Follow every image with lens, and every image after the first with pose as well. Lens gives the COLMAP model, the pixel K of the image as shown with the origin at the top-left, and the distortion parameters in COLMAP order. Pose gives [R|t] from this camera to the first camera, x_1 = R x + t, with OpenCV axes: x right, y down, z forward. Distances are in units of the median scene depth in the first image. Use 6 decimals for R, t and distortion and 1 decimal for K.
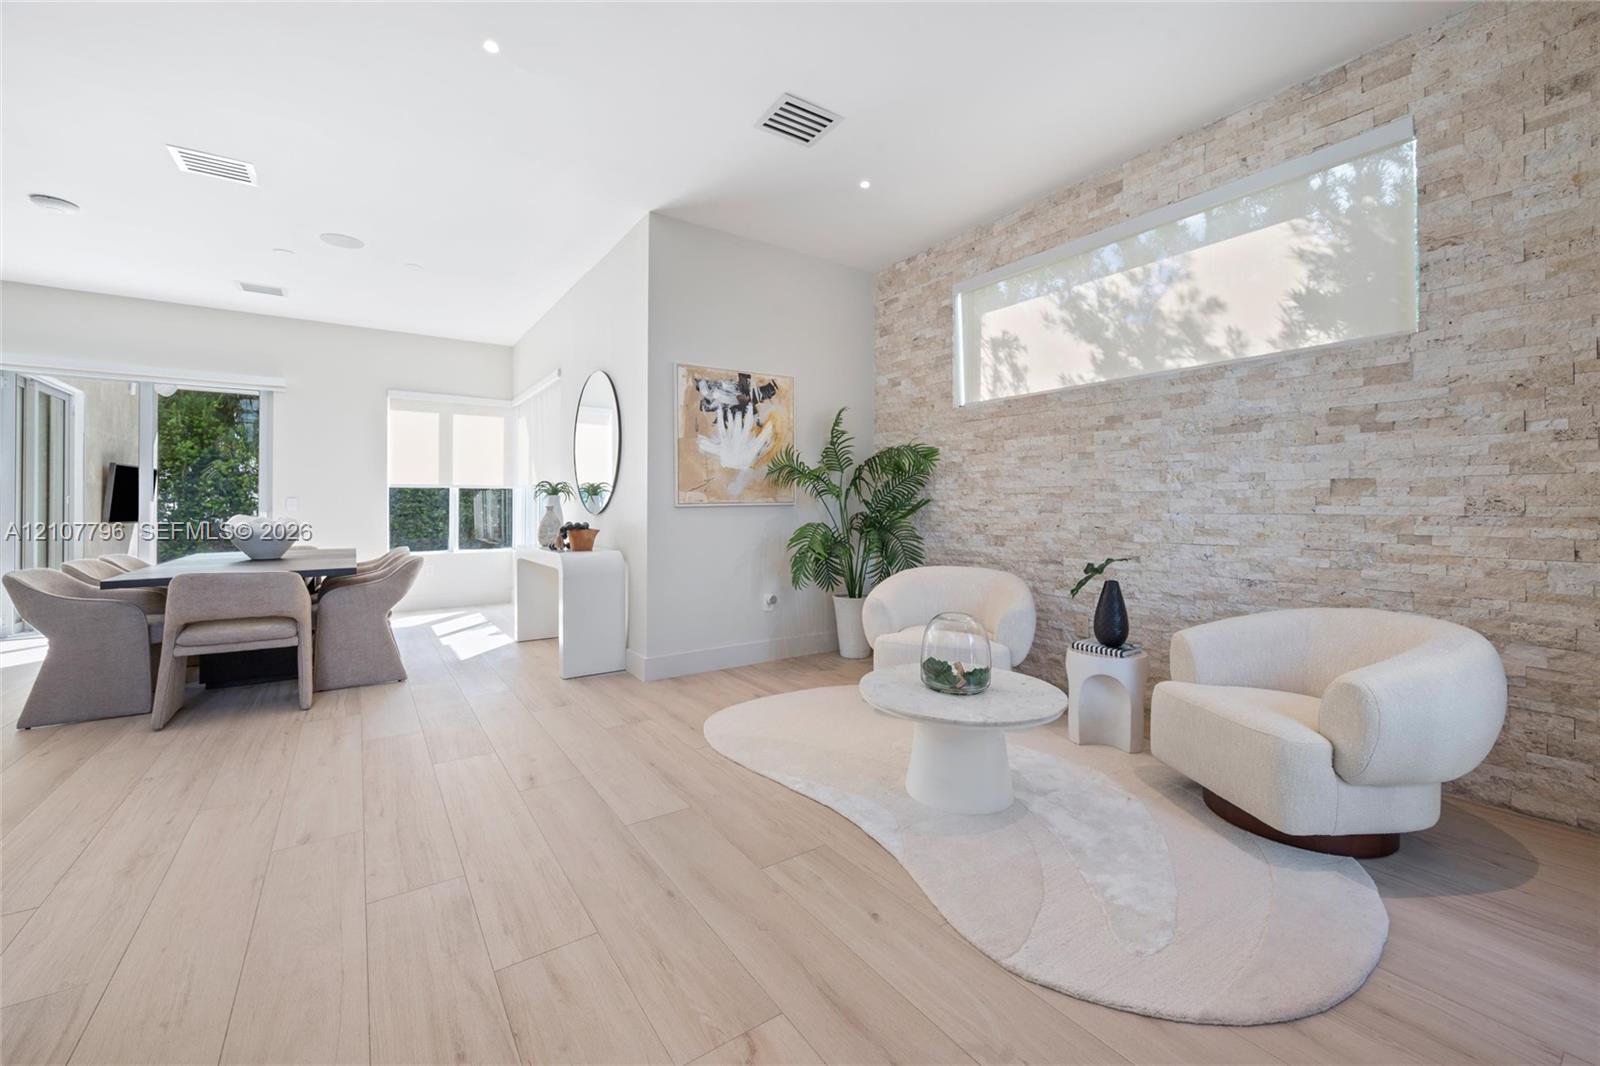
lens RADIAL K [[632.8, 0, 799.8], [0, 632.8, 508.2], [0, 0, 1]] dist [-0.000762, -0.000105]
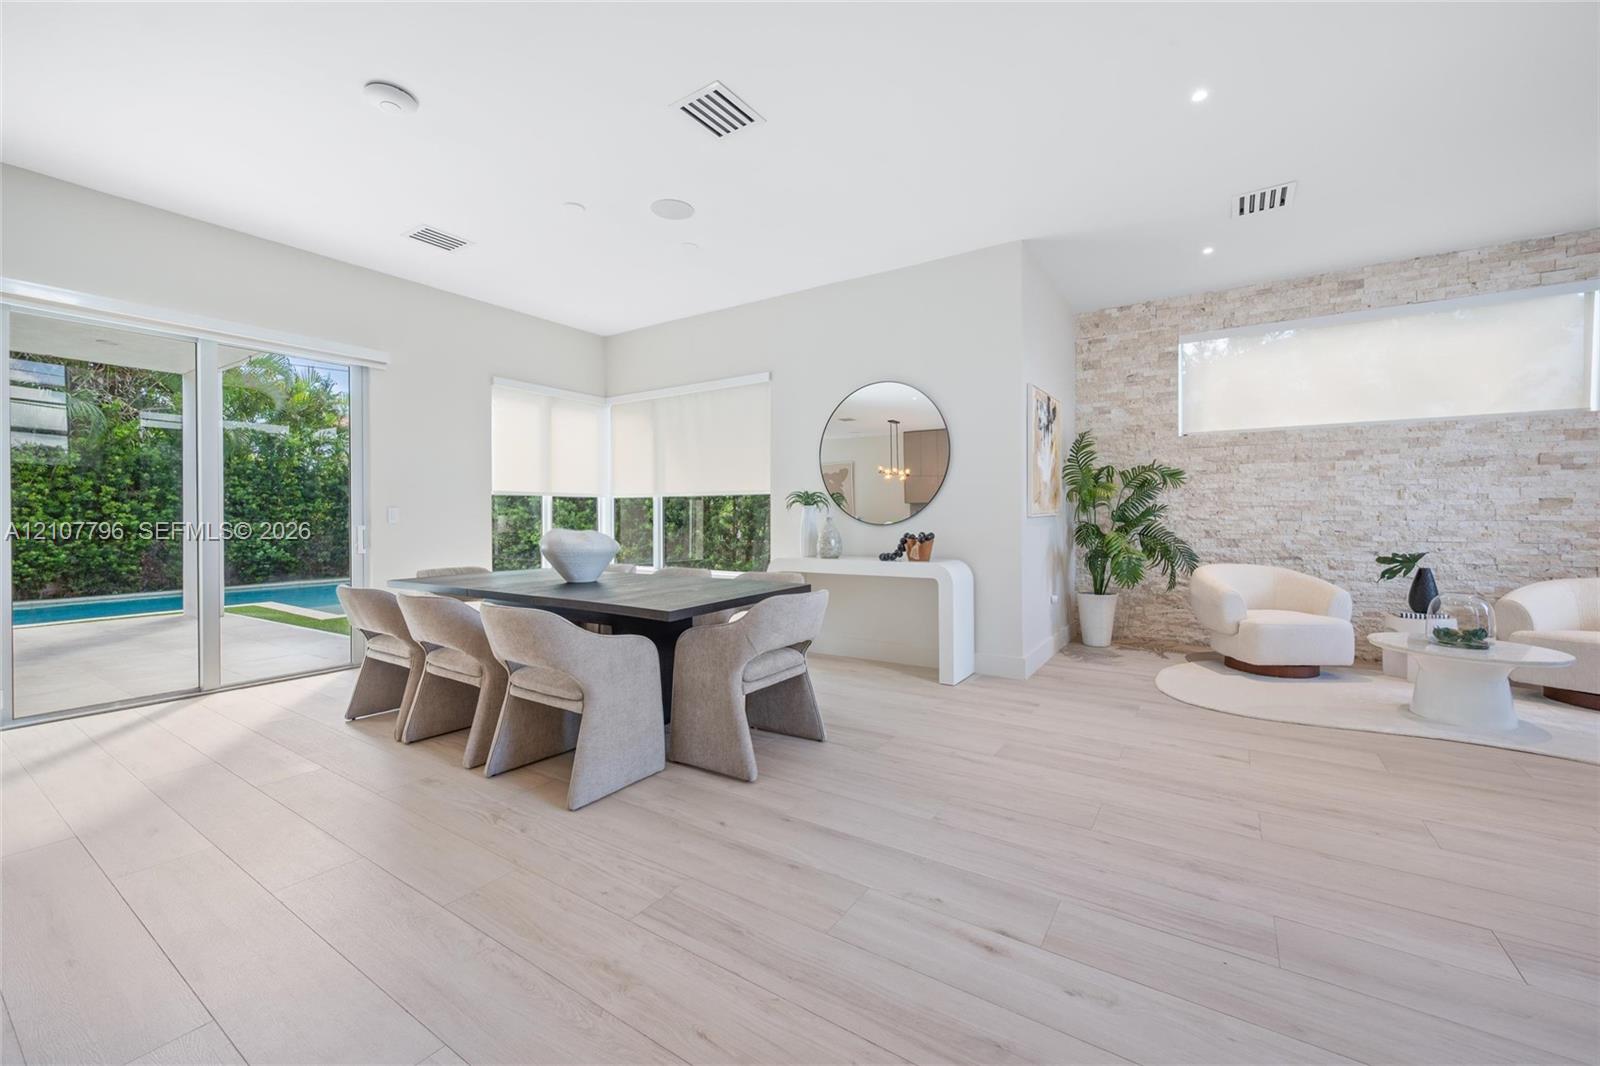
lens RADIAL K [[626.8, 0, 800.7], [0, 626.8, 525.8], [0, 0, 1]] dist [0.000441, 0.000384]
pose [[0.928374, -0.008158, 0.371558, -1.162297], [0.003585, 0.999909, 0.012998, -0.003361], [-0.371631, -0.010735, 0.928319, 0.182811]]
